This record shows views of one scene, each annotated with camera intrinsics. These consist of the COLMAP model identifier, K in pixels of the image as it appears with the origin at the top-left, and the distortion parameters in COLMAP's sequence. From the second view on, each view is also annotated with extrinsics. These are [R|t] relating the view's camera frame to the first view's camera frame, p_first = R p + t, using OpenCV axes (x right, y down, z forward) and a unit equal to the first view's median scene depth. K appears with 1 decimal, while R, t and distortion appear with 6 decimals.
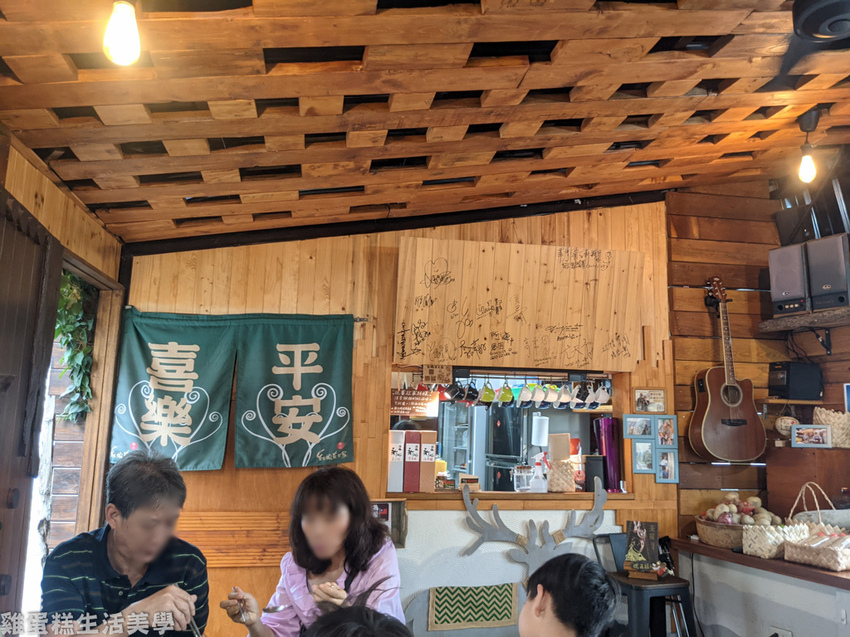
lens RADIAL K [[663.9, 0, 427.9], [0, 663.9, 329.8], [0, 0, 1]] dist [0.061642, -0.109867]
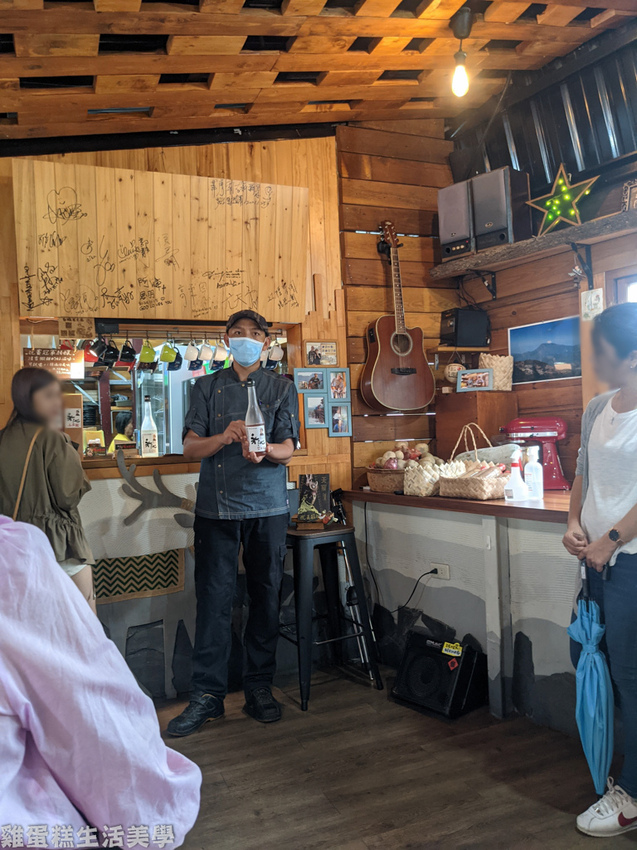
lens RADIAL K [[657.5, 0, 320.5], [0, 657.5, 434.7], [0, 0, 1]] dist [0.067298, -0.119657]
pose [[0.977314, -0.062711, 0.202299, 0.138007], [0.032766, 0.988428, 0.148111, 0.084461], [-0.209246, -0.138123, 0.968059, 0.074671]]
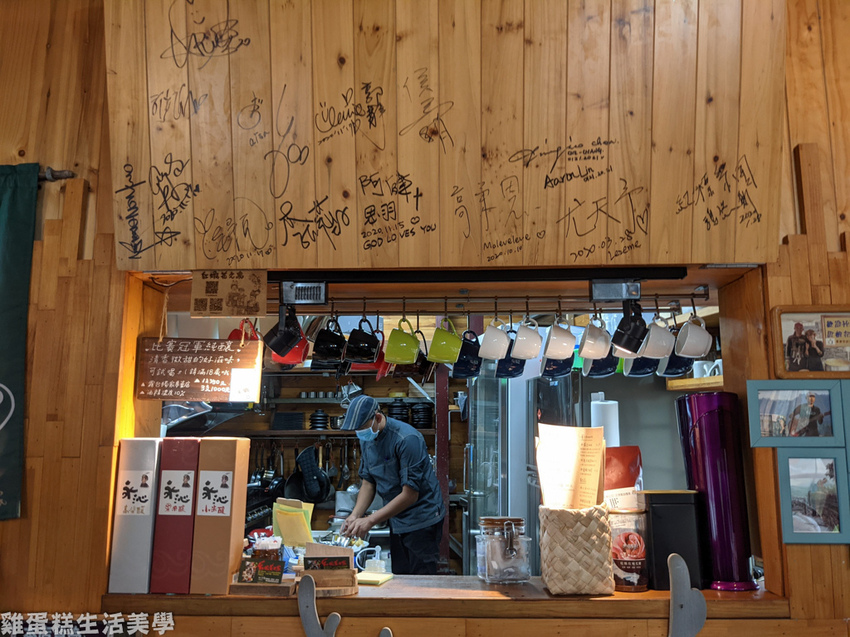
lens RADIAL K [[663.9, 0, 427.9], [0, 663.9, 329.8], [0, 0, 1]] dist [0.061642, -0.109867]
pose [[0.977468, -0.048189, -0.205510, 0.203499], [0.050703, 0.998689, 0.006977, 0.089199], [0.204904, -0.017240, 0.978630, 0.621206]]
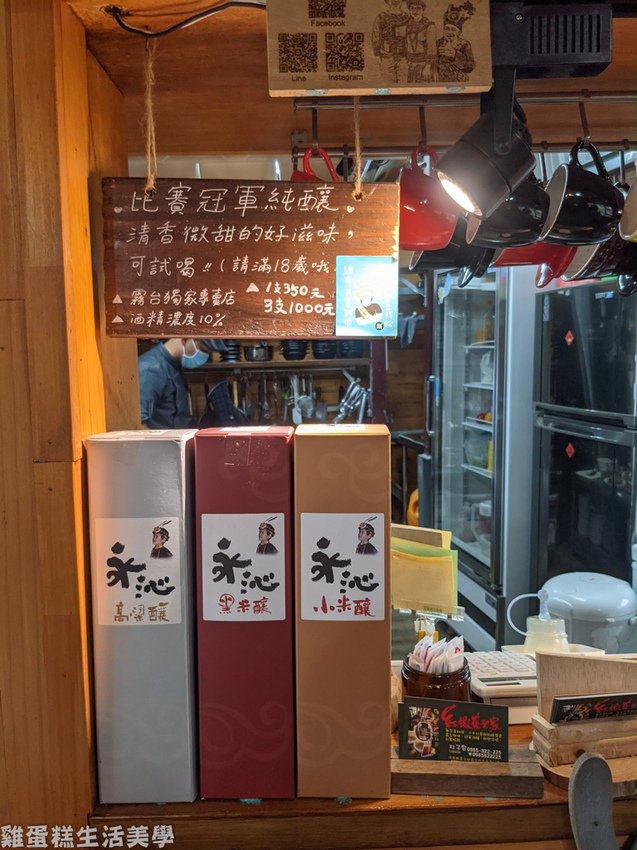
lens RADIAL K [[663.9, 0, 321.1], [0, 663.9, 396.2], [0, 0, 1]] dist [0.061642, -0.109867]
pose [[0.986497, -0.030071, -0.160995, 0.021685], [0.066022, 0.972607, 0.222882, 0.106670], [0.149883, -0.230502, 0.961459, 0.830946]]
